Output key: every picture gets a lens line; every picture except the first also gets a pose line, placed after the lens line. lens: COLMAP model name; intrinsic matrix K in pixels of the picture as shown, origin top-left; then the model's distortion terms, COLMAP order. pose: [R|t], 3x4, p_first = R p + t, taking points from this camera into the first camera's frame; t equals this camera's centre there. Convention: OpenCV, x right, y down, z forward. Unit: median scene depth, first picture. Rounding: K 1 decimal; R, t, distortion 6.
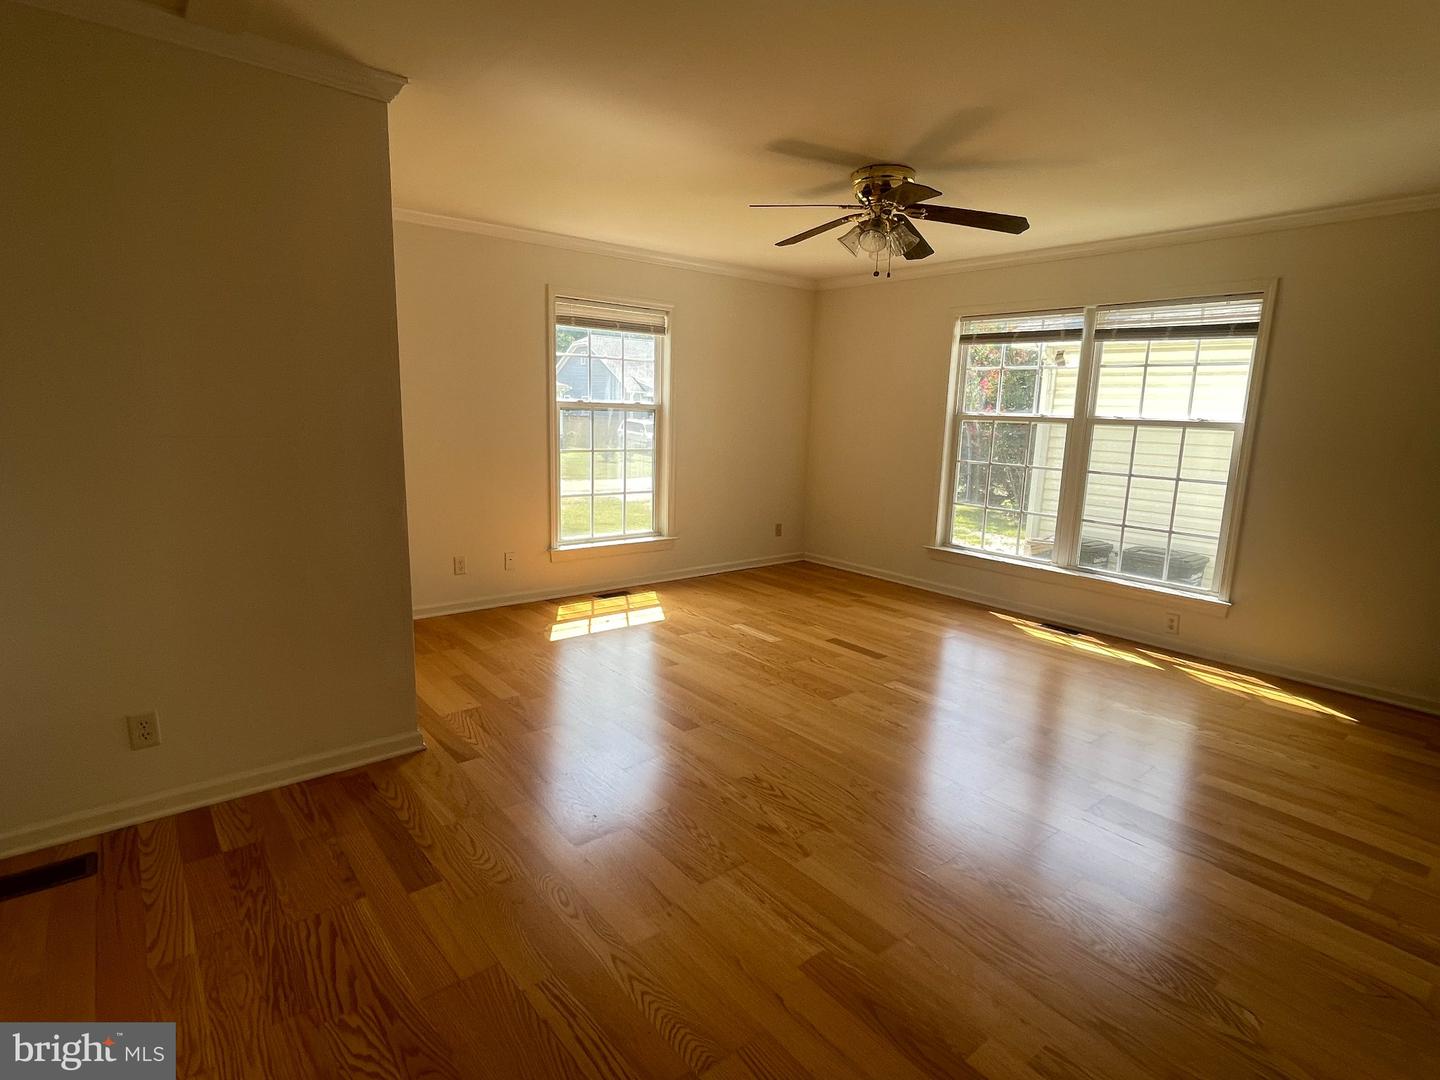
lens RADIAL K [[743.7, 0, 720.0], [0, 743.7, 540.0], [0, 0, 1]] dist [-0.006288, -0.000985]
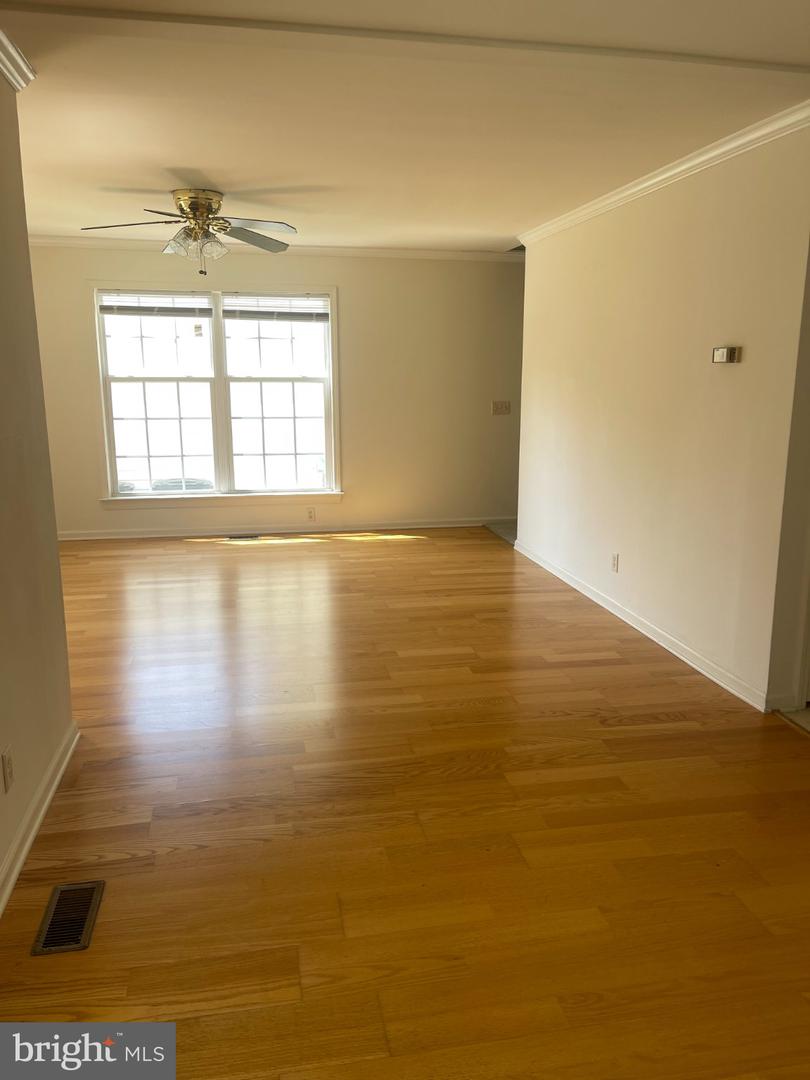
lens RADIAL K [[799.8, 0, 405.0], [0, 799.8, 540.0], [0, 0, 1]] dist [-0.000480, -0.000352]
pose [[0.471472, -0.206700, 0.857315, -0.658920], [0.169009, 0.975302, 0.142202, -0.031773], [-0.865534, 0.077850, 0.494762, 0.045392]]
